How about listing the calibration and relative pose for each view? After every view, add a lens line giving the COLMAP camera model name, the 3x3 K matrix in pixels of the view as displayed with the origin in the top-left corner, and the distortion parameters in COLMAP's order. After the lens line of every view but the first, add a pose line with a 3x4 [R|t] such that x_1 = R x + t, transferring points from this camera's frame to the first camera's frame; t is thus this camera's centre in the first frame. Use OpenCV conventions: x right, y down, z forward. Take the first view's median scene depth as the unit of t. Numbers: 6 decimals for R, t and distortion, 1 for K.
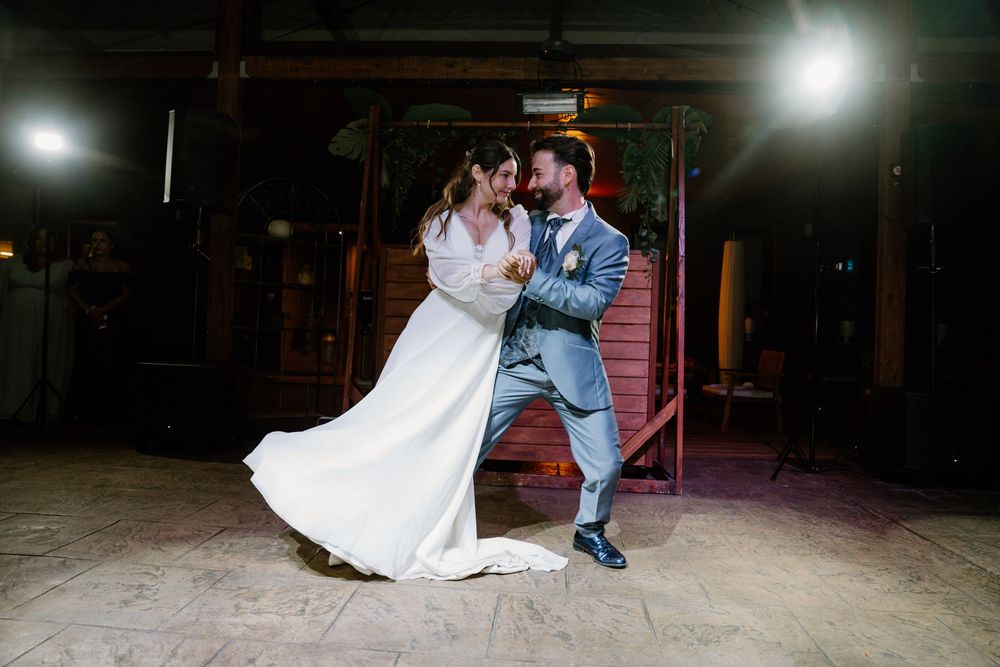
lens RADIAL K [[686.3, 0, 500.0], [0, 686.3, 333.5], [0, 0, 1]] dist [-0.106388, 0.087719]
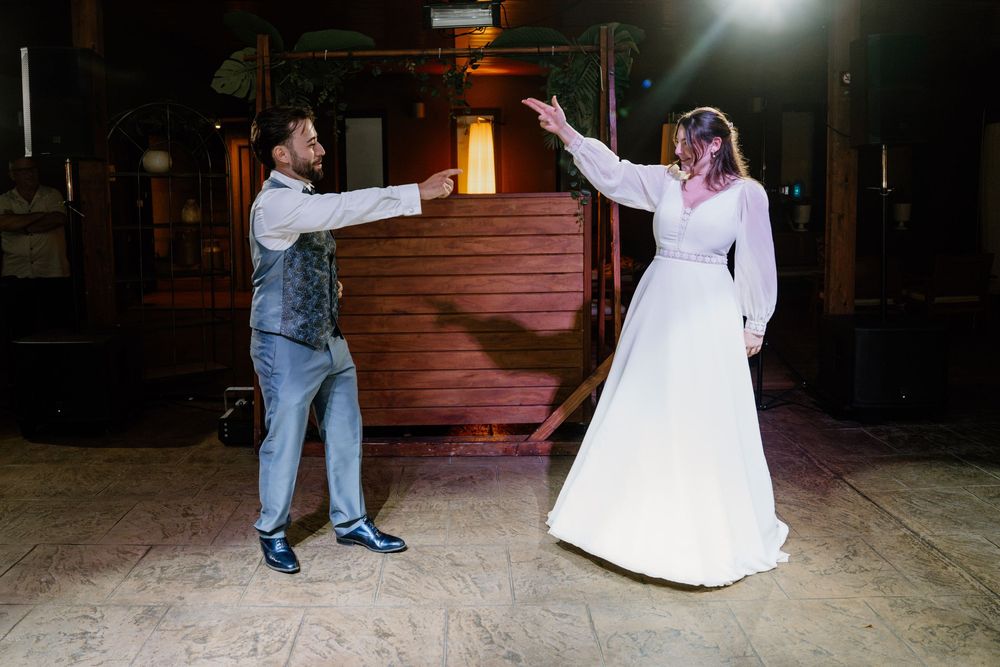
lens RADIAL K [[814.7, 0, 453.5], [0, 814.7, 273.4], [0, 0, 1]] dist [-0.103764, 0.084028]
pose [[0.996823, -0.056806, 0.055833, -0.024710], [0.050910, 0.993494, 0.101876, -0.206342], [-0.061257, -0.098710, 0.993229, -0.121650]]
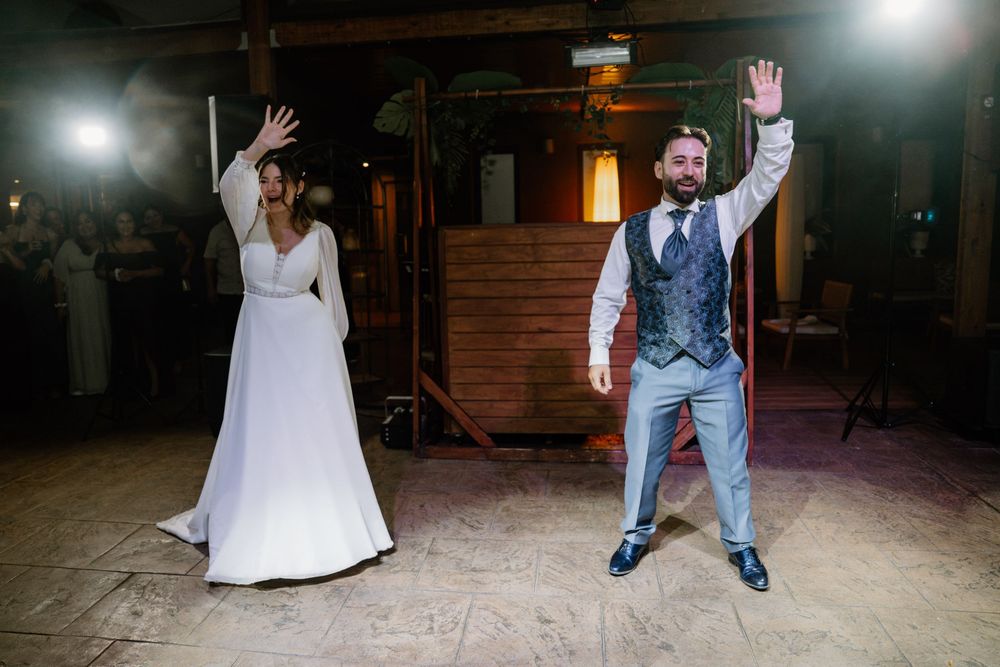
lens RADIAL K [[737.9, 0, 464.1], [0, 737.9, 332.6], [0, 0, 1]] dist [-0.105785, 0.086773]
pose [[0.995217, -0.050555, -0.083588, -0.089463], [0.062045, 0.988043, 0.141141, -0.202115], [0.075453, -0.145652, 0.986454, -0.107683]]
